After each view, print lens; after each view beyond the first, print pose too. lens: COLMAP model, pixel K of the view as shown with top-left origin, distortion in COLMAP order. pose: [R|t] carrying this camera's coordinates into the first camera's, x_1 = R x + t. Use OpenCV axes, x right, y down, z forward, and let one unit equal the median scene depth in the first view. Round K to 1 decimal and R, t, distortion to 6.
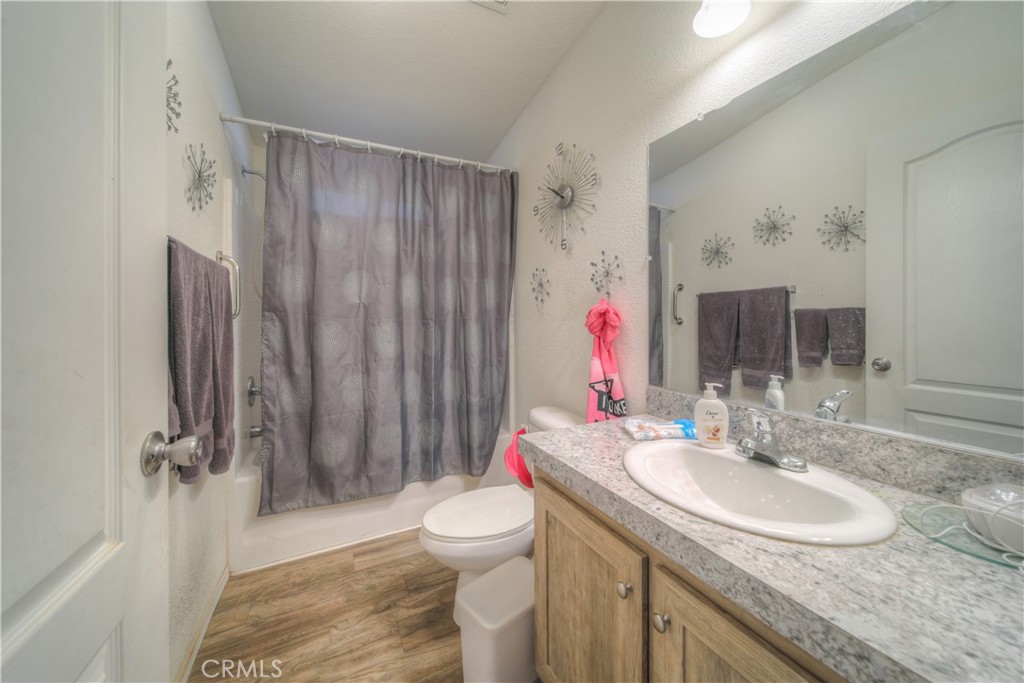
lens RADIAL K [[366.8, 0, 508.0], [0, 366.8, 317.1], [0, 0, 1]] dist [-0.000695, -0.000997]
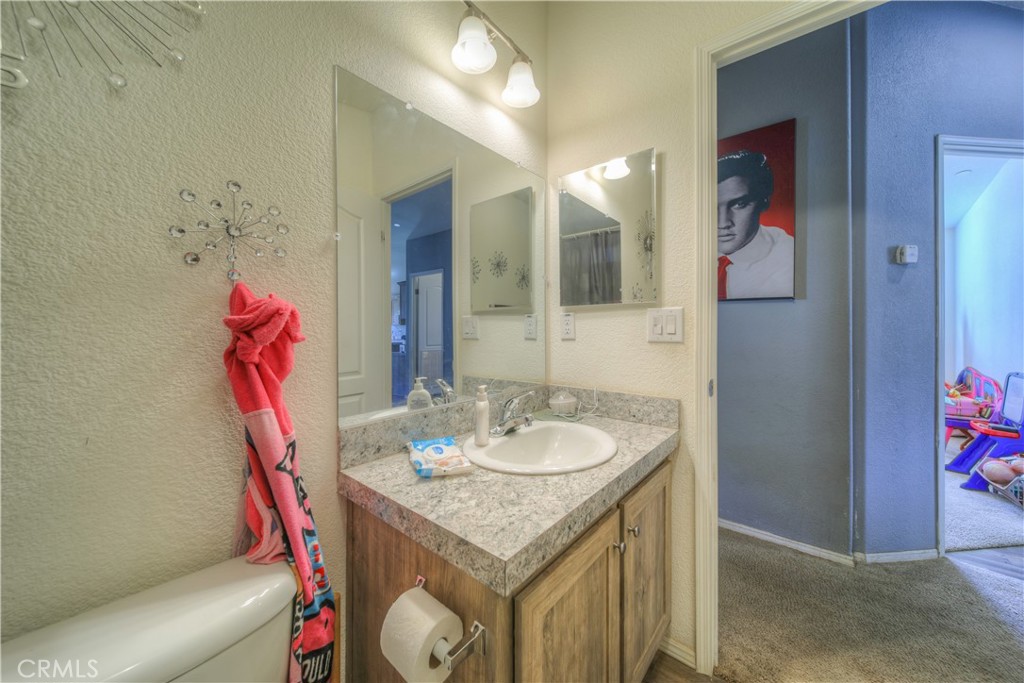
lens RADIAL K [[366.8, 0, 510.7], [0, 366.8, 333.3], [0, 0, 1]] dist [-0.000695, -0.000997]
pose [[-0.403213, -0.005225, 0.915091, -0.509450], [0.003052, 0.999970, 0.007054, 0.017896], [-0.915101, 0.005637, -0.403185, 1.438415]]
